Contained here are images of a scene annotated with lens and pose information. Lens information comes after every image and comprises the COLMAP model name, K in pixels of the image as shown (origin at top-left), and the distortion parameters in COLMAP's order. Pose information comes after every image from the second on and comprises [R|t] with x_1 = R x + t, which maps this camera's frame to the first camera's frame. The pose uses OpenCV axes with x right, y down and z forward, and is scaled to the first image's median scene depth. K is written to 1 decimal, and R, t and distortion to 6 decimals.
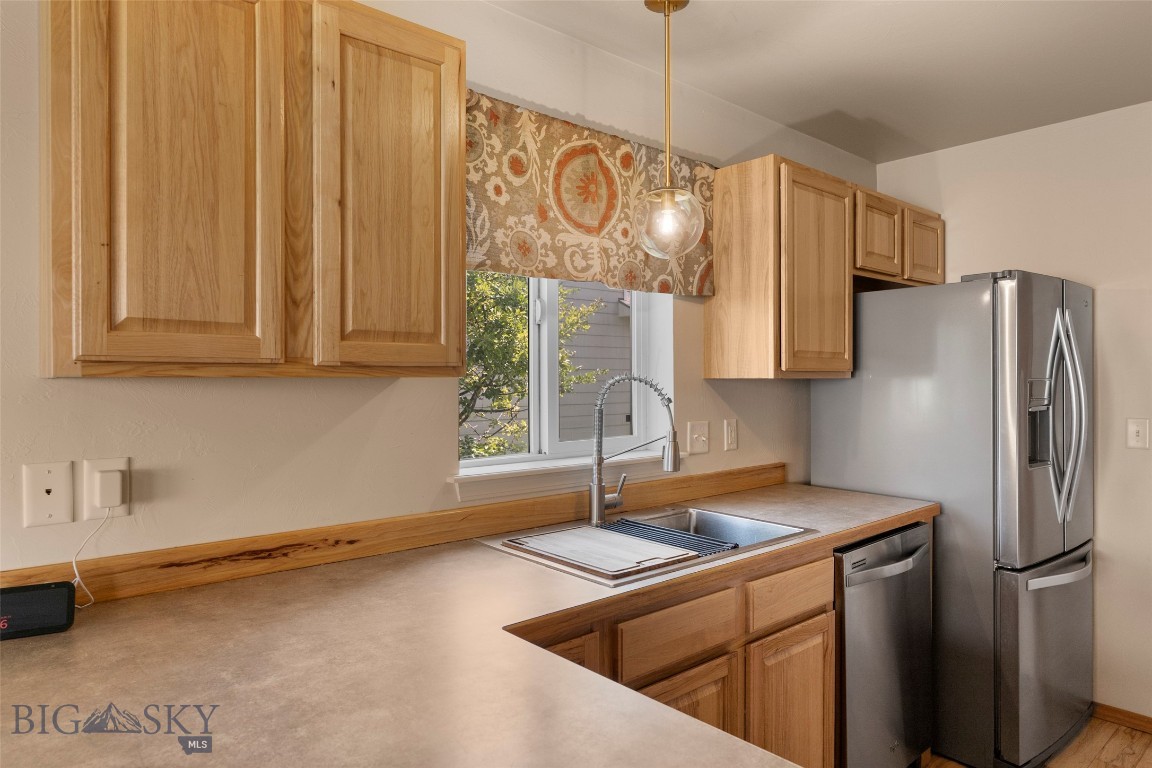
lens RADIAL K [[712.8, 0, 576.7], [0, 712.8, 382.8], [0, 0, 1]] dist [-0.007676, 0.002764]
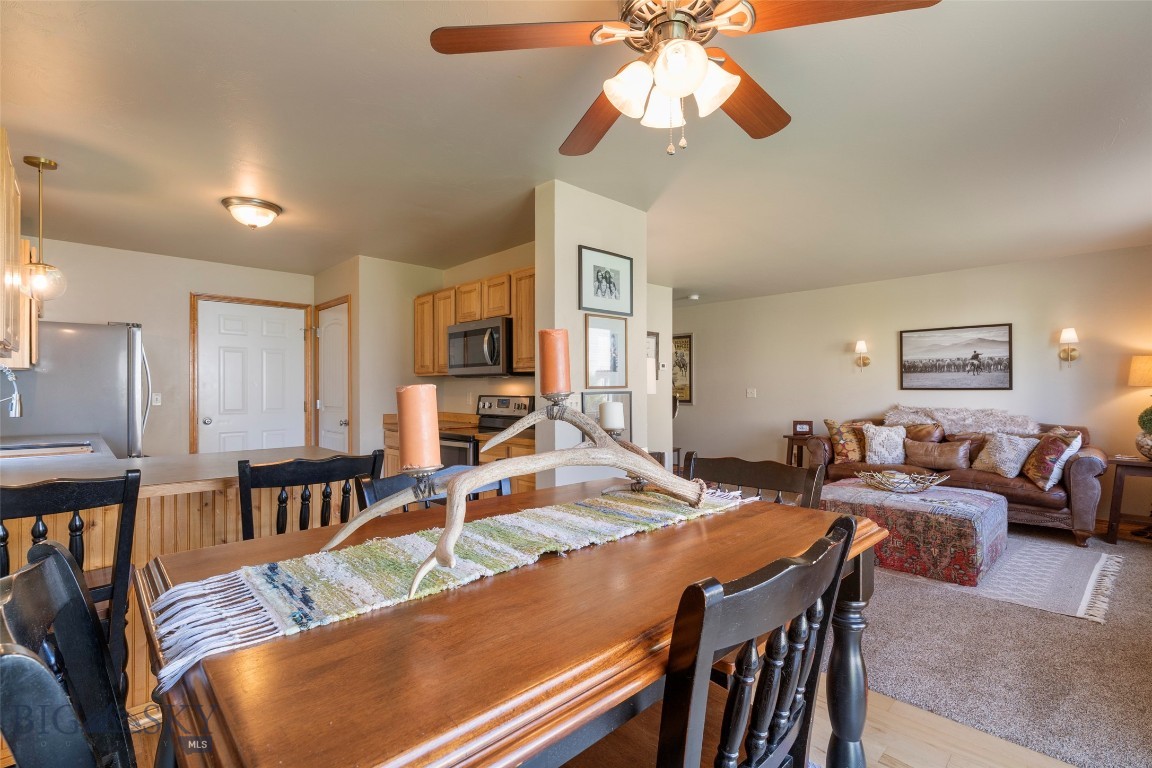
lens RADIAL K [[529.5, 0, 576.4], [0, 529.5, 387.1], [0, 0, 1]] dist [-0.003457, -0.000164]
pose [[-0.060485, 0.009757, 0.998121, -1.261148], [0.007242, 0.999930, -0.009336, 0.073915], [-0.998143, 0.006663, -0.060551, -0.307408]]
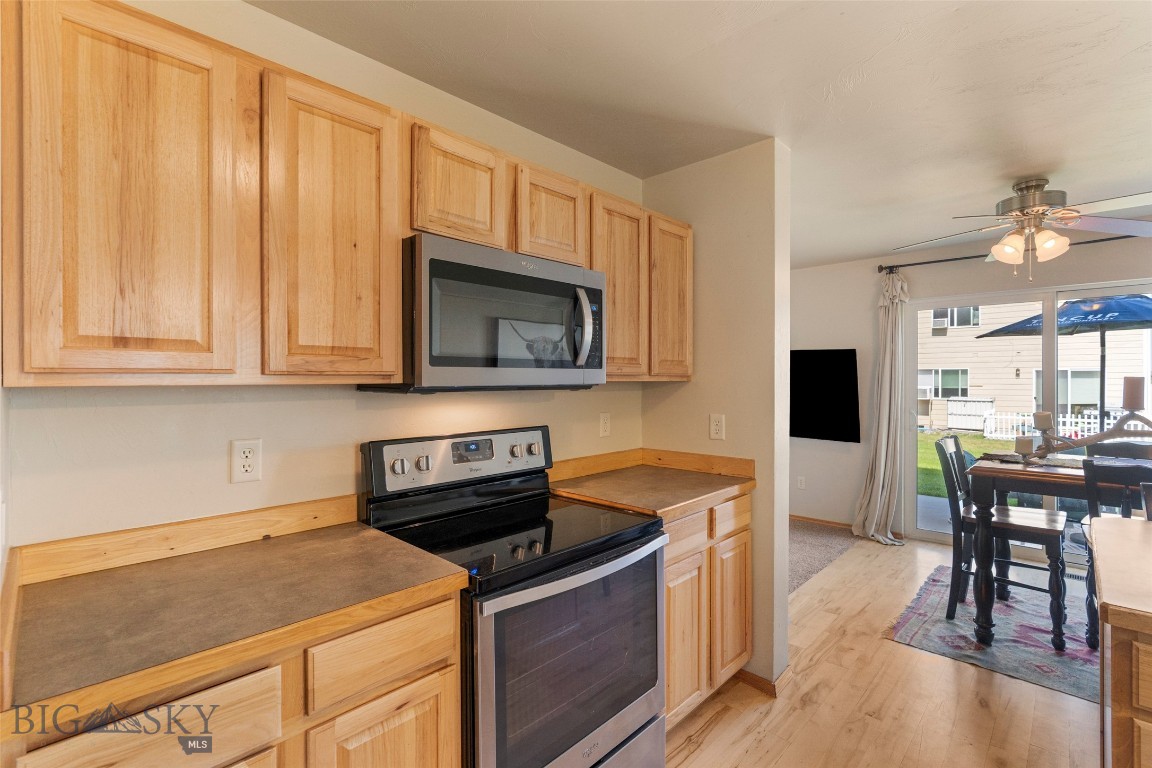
lens RADIAL K [[529.5, 0, 585.3], [0, 529.5, 379.6], [0, 0, 1]] dist [-0.003457, -0.000164]
pose [[-0.995650, 0.008714, -0.092765, 0.752888], [0.009002, 0.999956, -0.002690, -0.000599], [0.092737, -0.003513, -0.995684, 0.786404]]
